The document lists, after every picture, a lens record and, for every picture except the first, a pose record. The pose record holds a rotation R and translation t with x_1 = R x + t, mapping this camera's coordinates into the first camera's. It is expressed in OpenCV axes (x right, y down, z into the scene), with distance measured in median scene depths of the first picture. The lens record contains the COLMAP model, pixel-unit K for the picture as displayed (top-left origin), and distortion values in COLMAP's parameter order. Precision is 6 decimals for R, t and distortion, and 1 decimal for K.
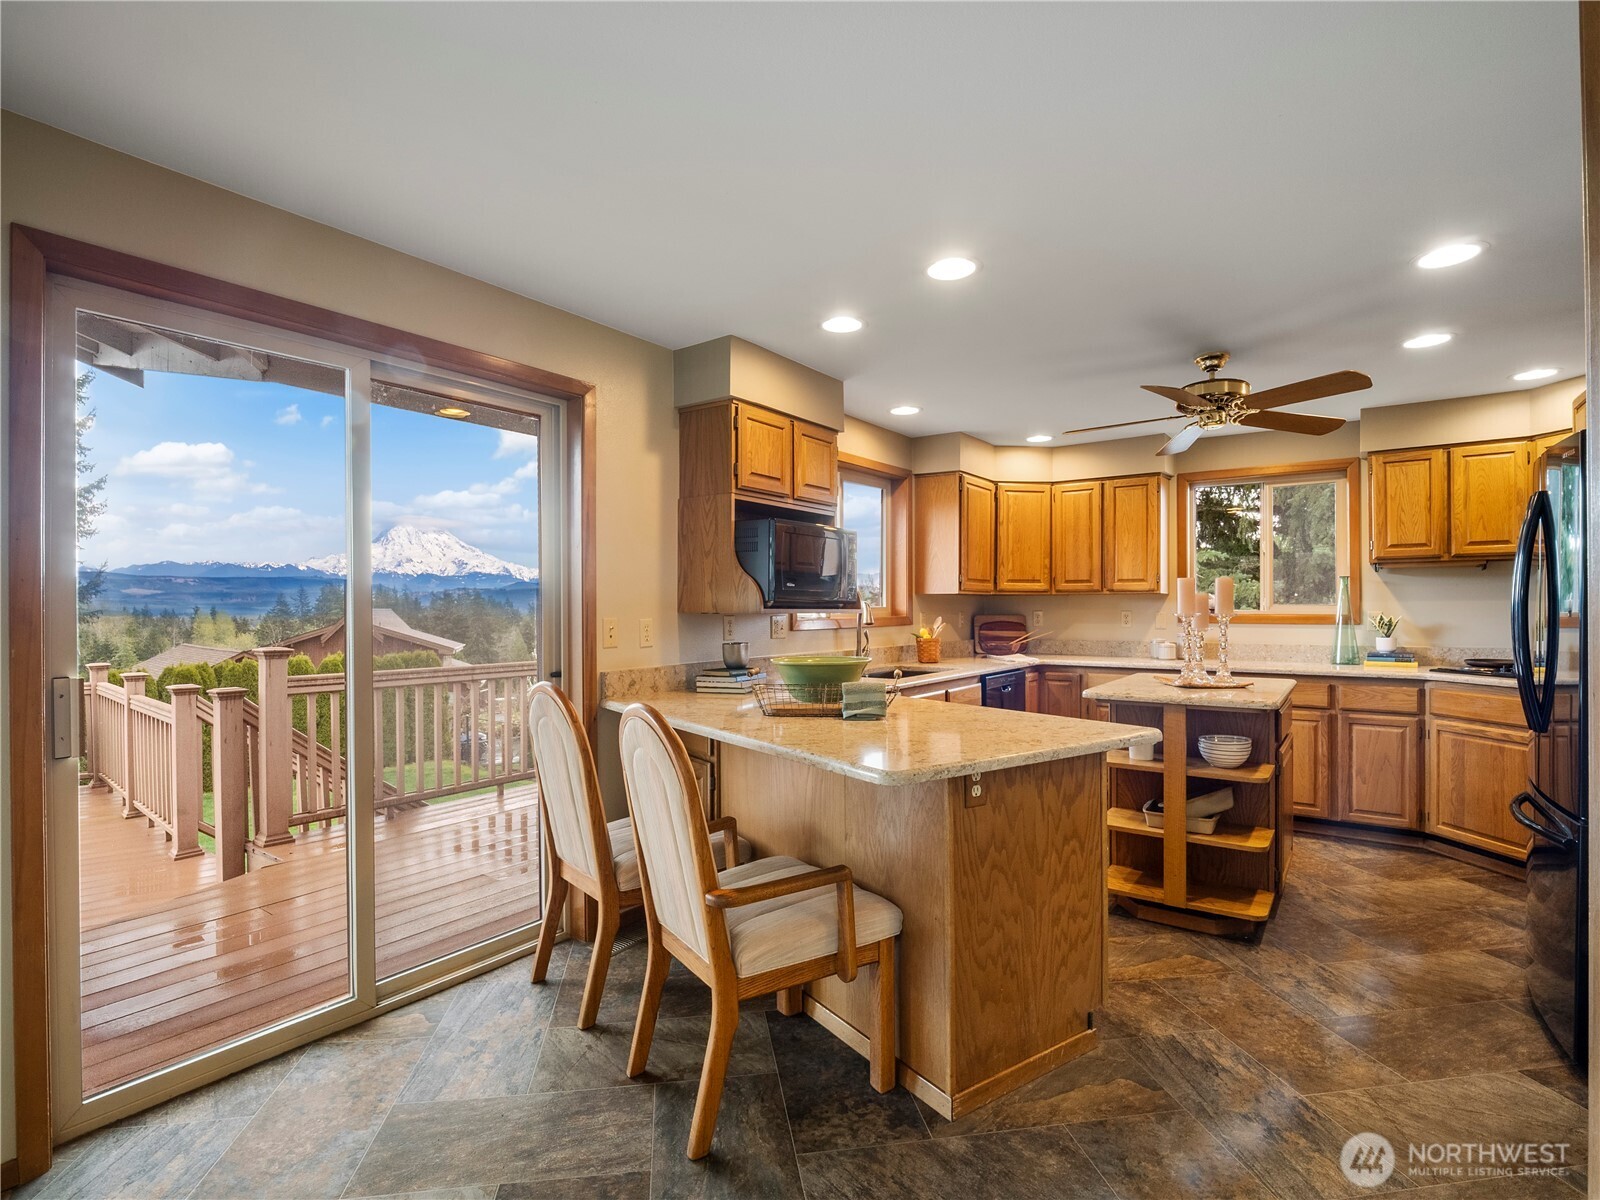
lens RADIAL K [[775.4, 0, 793.5], [0, 775.4, 595.8], [0, 0, 1]] dist [-0.008672, -0.002446]
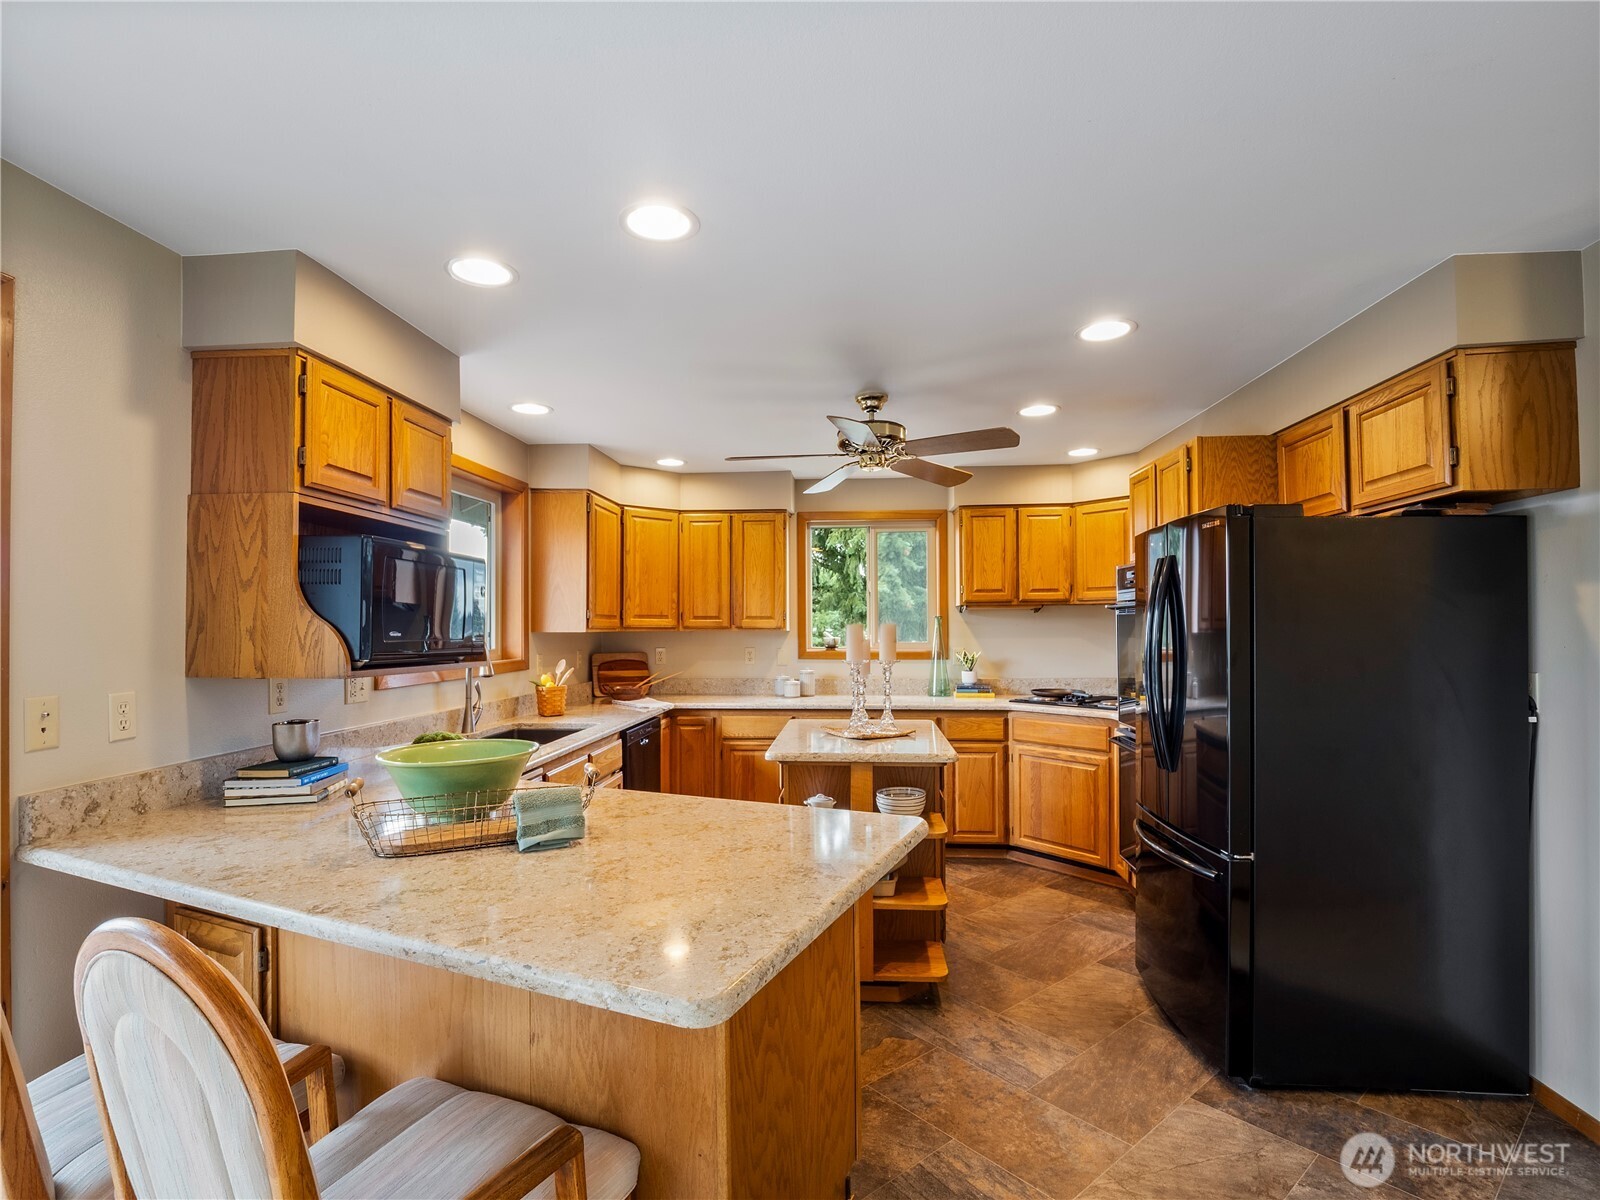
lens RADIAL K [[775.4, 0, 793.9], [0, 775.4, 613.1], [0, 0, 1]] dist [-0.008672, -0.002446]
pose [[0.853008, 0.008438, 0.521830, -0.054857], [-0.005065, 0.999956, -0.007891, -0.026542], [-0.521873, 0.004088, 0.853013, 0.213018]]
